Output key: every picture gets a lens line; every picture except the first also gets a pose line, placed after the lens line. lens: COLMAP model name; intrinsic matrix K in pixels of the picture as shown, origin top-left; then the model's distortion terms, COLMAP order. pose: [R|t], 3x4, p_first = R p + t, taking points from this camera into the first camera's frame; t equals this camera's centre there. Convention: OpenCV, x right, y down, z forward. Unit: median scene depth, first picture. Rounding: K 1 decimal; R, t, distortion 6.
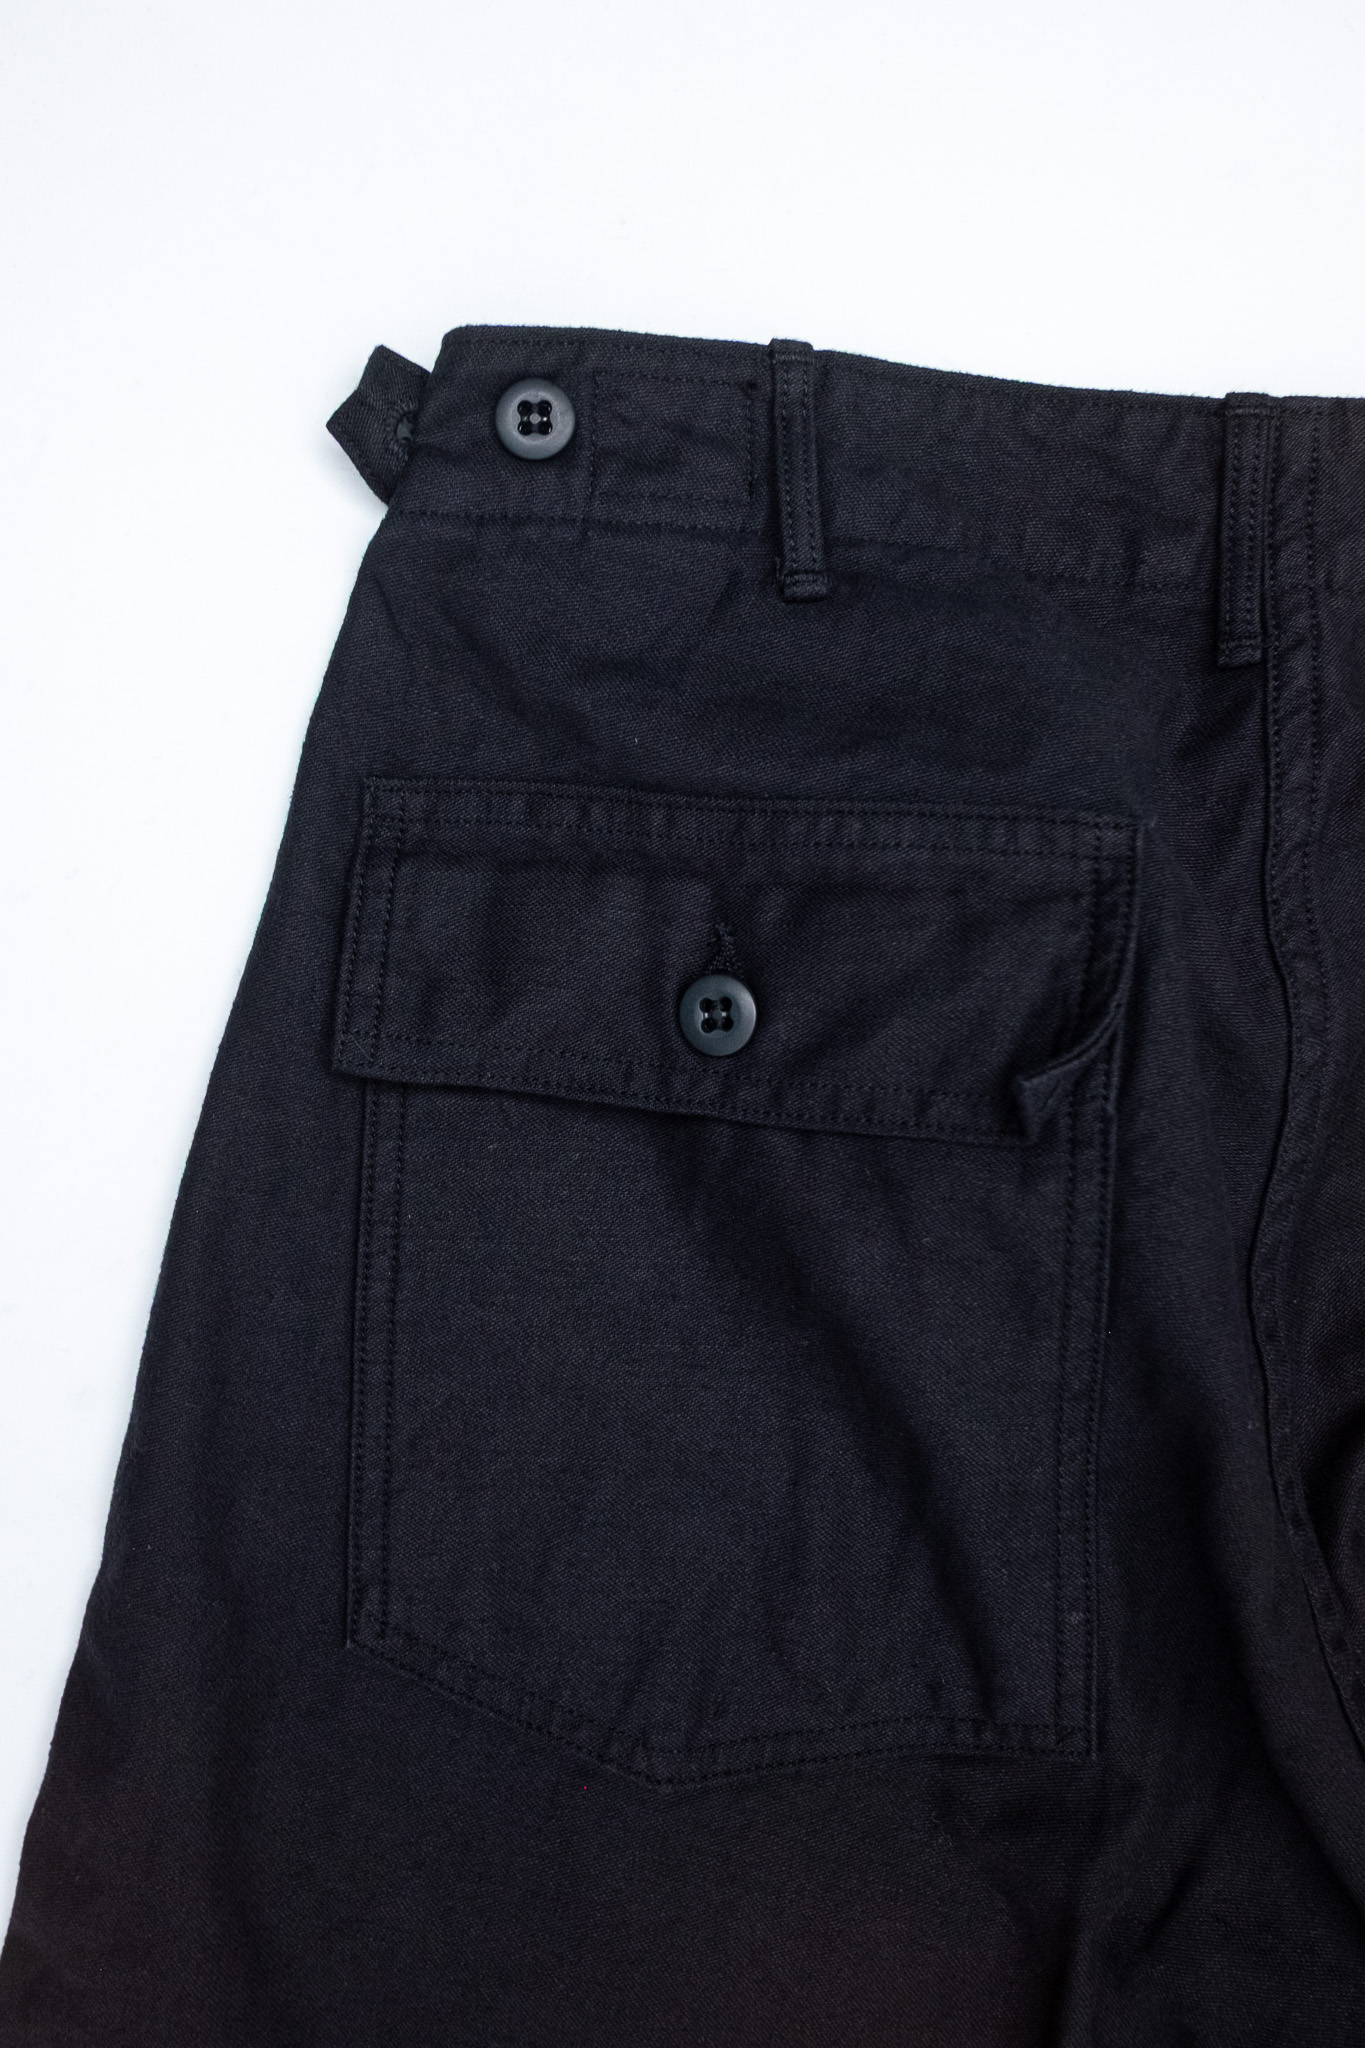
lens RADIAL K [[1664.1, 0, 541.4], [0, 1664.1, 975.3], [0, 0, 1]] dist [-0.001736, -0.011638]
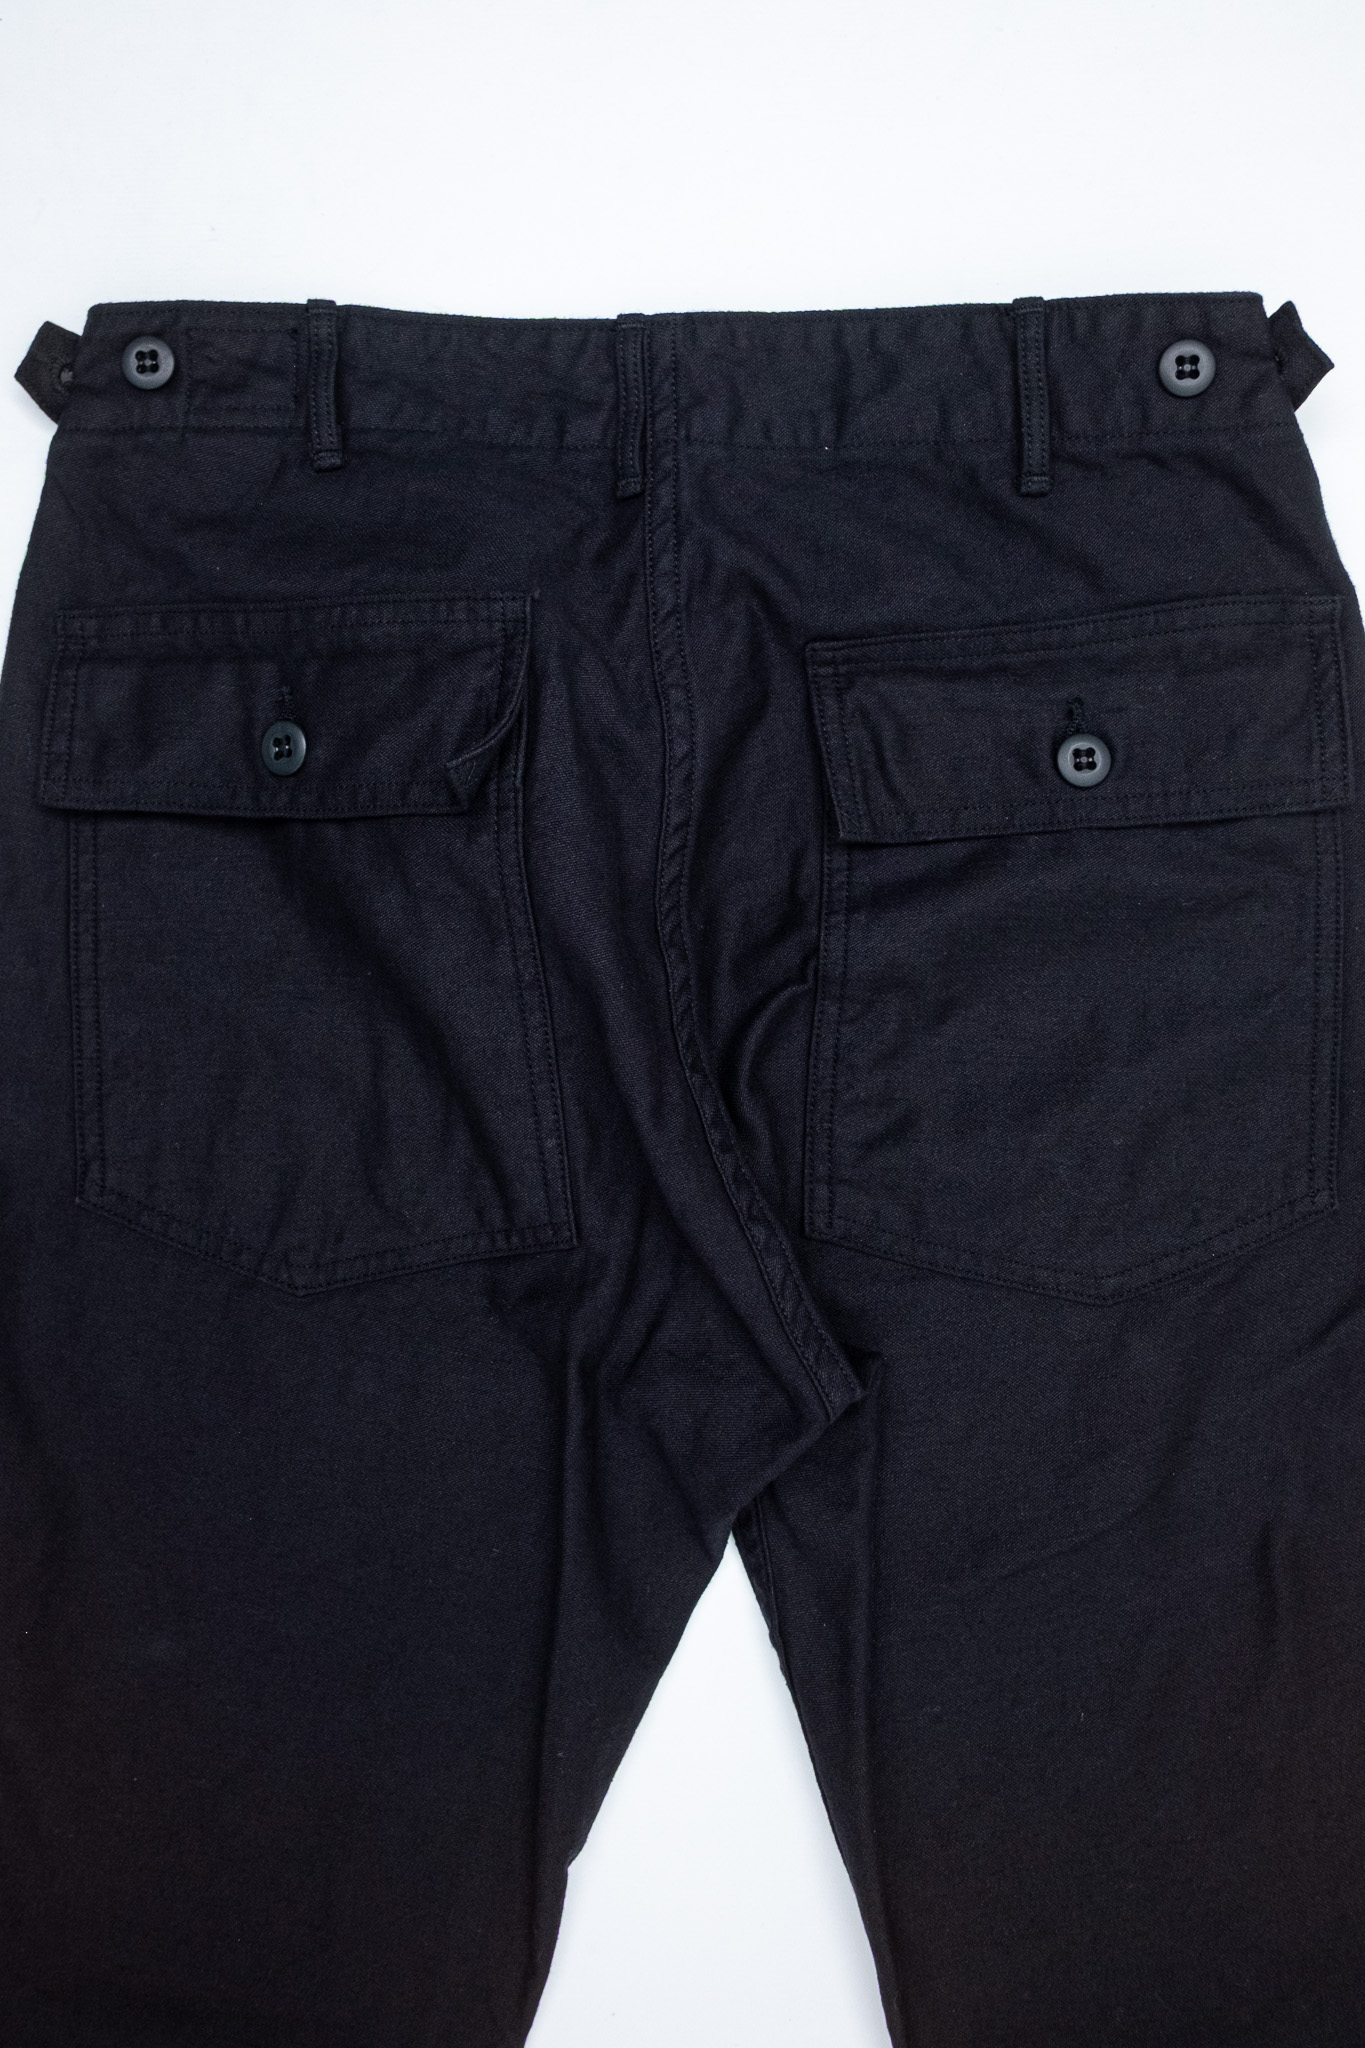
lens RADIAL K [[1707.2, 0, 683.6], [0, 1707.2, 962.1], [0, 0, 1]] dist [-0.000818, 0.002569]
pose [[0.998032, -0.056644, -0.026915, 0.486272], [0.055997, 0.998137, -0.024226, 0.268295], [0.028238, 0.022672, 0.999344, -0.510742]]
